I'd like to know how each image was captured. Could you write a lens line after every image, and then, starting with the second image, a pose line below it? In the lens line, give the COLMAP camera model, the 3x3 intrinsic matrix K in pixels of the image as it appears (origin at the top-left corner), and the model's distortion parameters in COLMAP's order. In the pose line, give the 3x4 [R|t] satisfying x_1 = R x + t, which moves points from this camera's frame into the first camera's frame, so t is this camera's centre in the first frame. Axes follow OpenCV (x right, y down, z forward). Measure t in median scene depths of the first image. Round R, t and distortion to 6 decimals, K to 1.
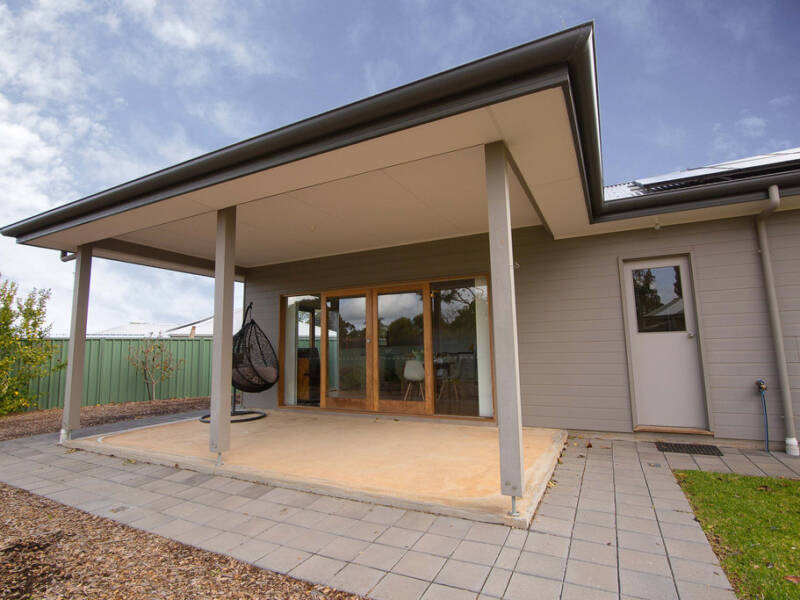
lens RADIAL K [[417.1, 0, 396.0], [0, 417.1, 299.1], [0, 0, 1]] dist [-0.005694, 0.000305]
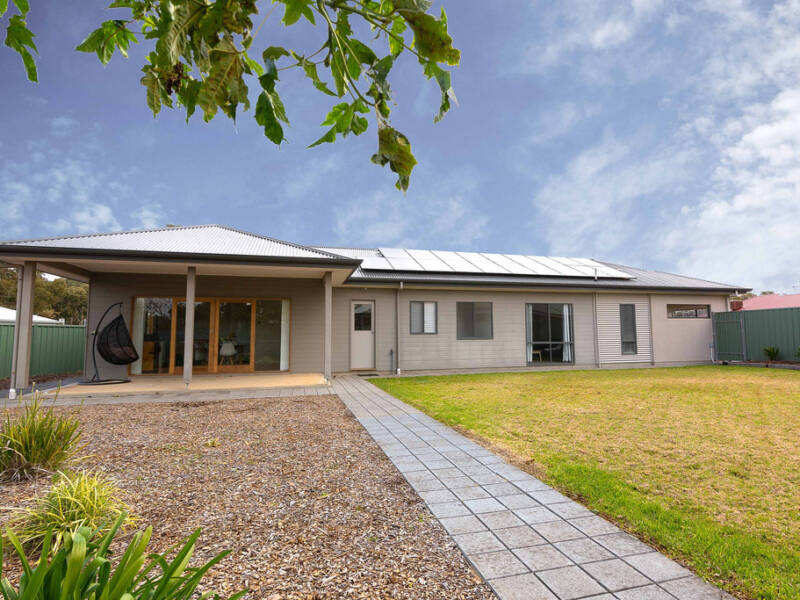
lens RADIAL K [[417.1, 0, 402.5], [0, 417.1, 304.4], [0, 0, 1]] dist [-0.005694, 0.000305]
pose [[0.748737, 0.066189, 0.659554, -0.813837], [-0.089296, 0.996004, 0.001417, -0.097865], [-0.656825, -0.059957, 0.751656, -0.983207]]
